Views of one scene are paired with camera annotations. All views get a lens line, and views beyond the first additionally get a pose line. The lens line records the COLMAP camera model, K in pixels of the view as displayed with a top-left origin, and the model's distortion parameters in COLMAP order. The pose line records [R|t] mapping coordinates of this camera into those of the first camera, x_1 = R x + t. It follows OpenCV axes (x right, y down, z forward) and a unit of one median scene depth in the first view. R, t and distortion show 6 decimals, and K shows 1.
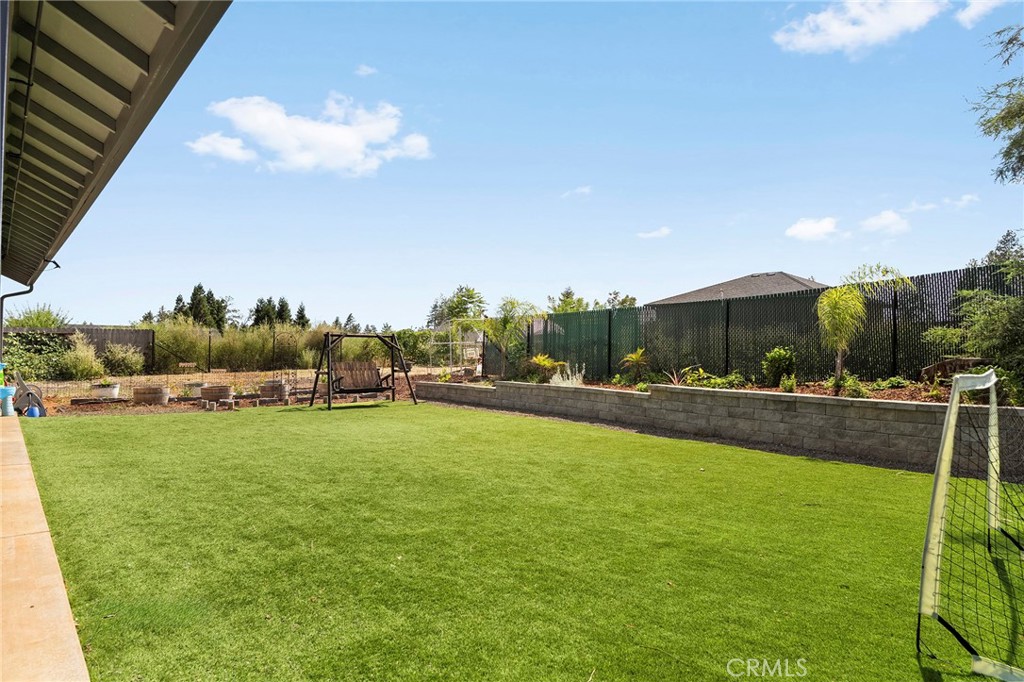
lens RADIAL K [[616.0, 0, 514.1], [0, 616.0, 342.2], [0, 0, 1]] dist [0.001317, -0.001065]
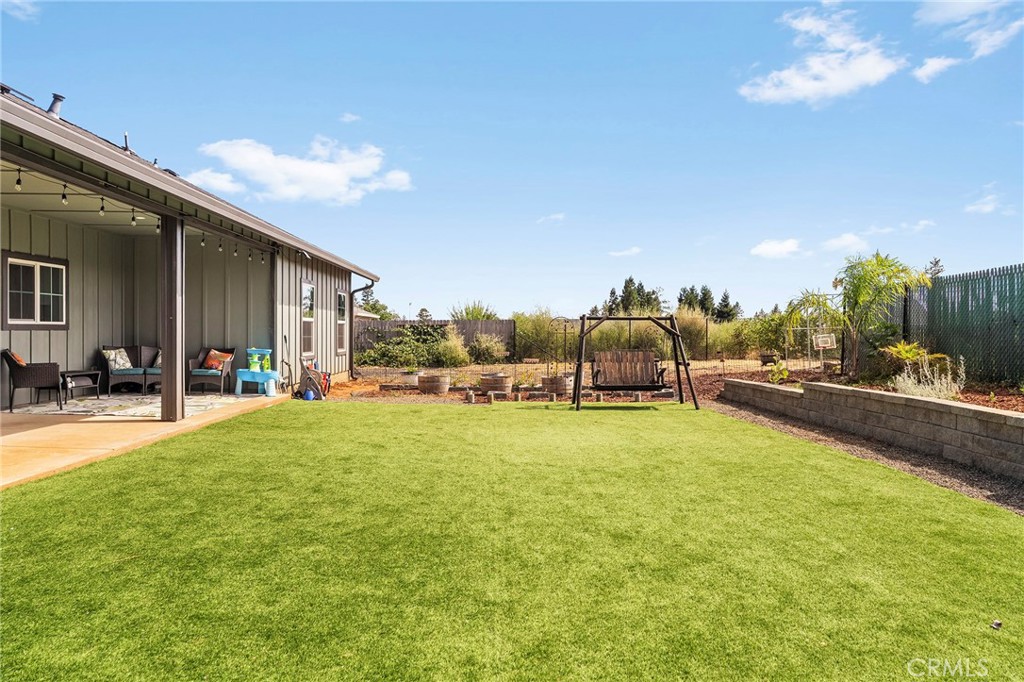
lens RADIAL K [[657.5, 0, 514.9], [0, 657.5, 337.8], [0, 0, 1]] dist [-0.000273, -0.000266]
pose [[0.784749, -0.006026, -0.619784, 0.116244], [0.010649, 0.999936, 0.003760, 0.007226], [0.619722, -0.009551, 0.784763, 0.183115]]
